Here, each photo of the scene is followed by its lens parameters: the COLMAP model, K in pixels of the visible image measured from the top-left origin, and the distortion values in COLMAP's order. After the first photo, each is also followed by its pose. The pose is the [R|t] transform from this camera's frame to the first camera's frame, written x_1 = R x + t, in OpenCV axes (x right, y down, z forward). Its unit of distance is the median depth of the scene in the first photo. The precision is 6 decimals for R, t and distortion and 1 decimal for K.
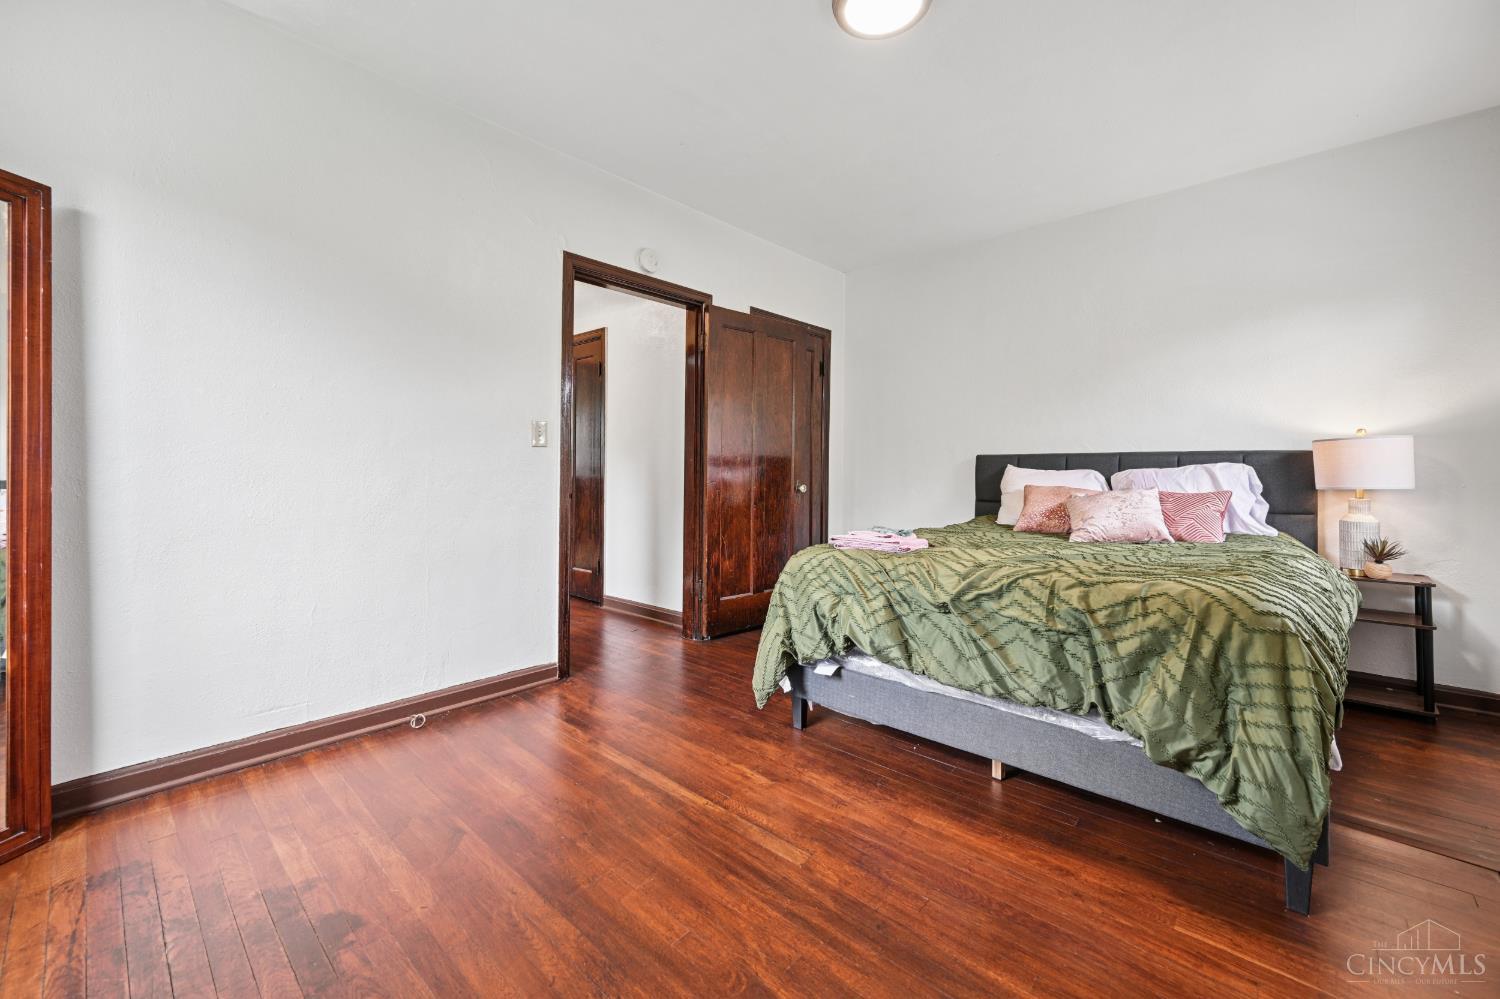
lens RADIAL K [[590.8, 0, 735.8], [0, 590.8, 465.8], [0, 0, 1]] dist [-0.000382, 0.000240]
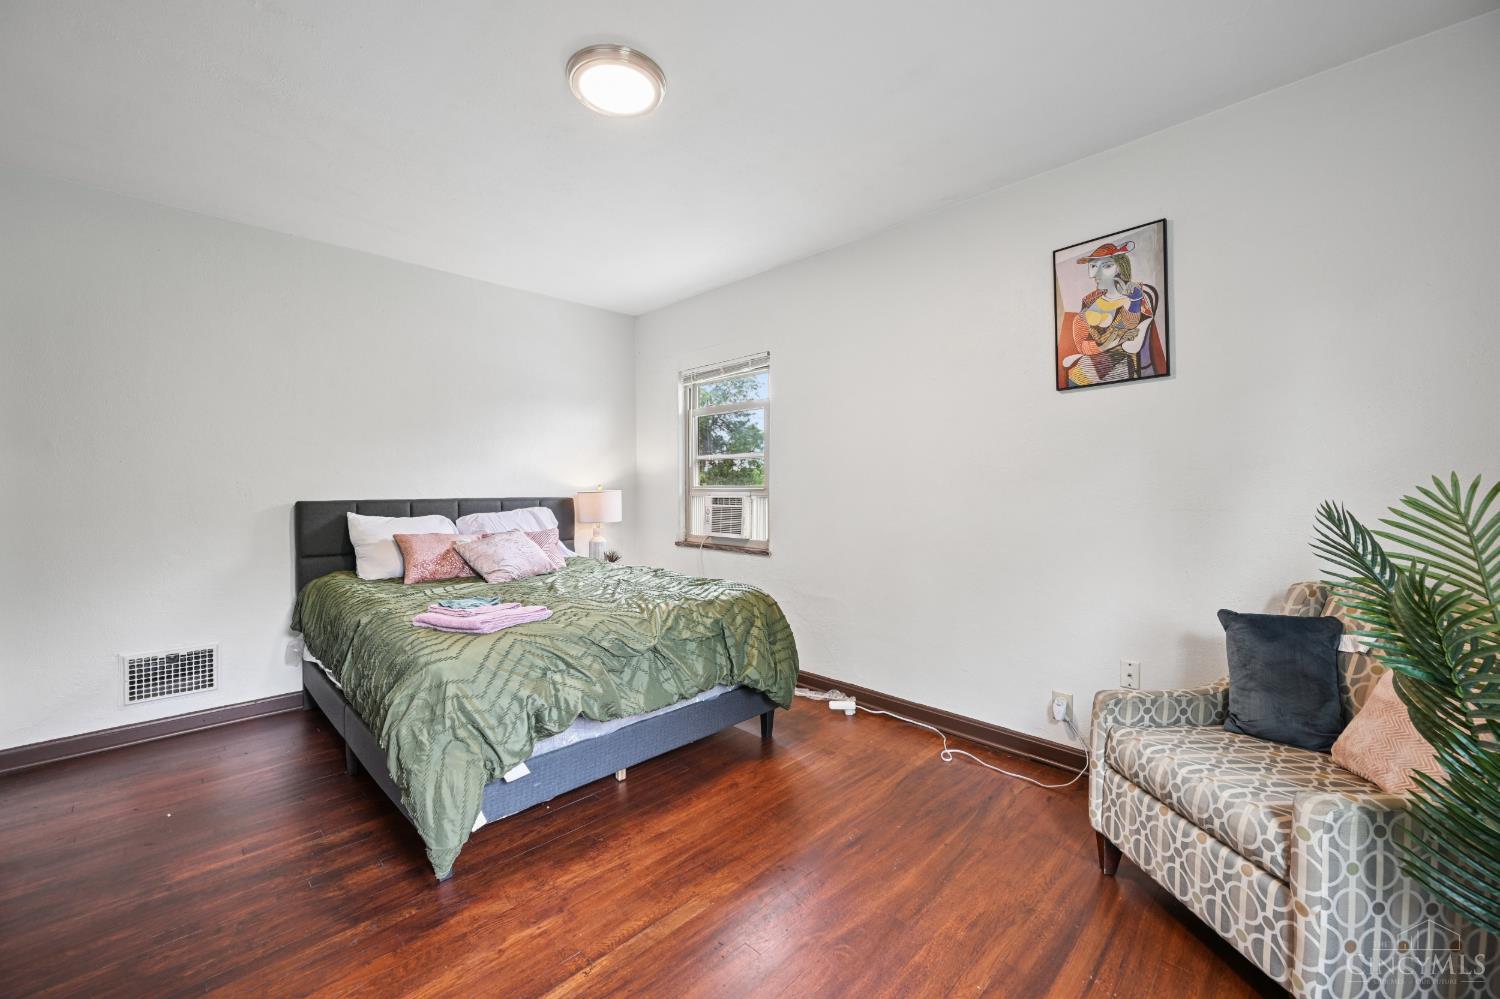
lens RADIAL K [[590.8, 0, 746.4], [0, 590.8, 502.0], [0, 0, 1]] dist [-0.000382, 0.000240]
pose [[0.045060, -0.028502, 0.998578, -0.660785], [-0.003352, 0.999583, 0.028682, -0.074606], [-0.998979, -0.004639, 0.044946, 0.600343]]
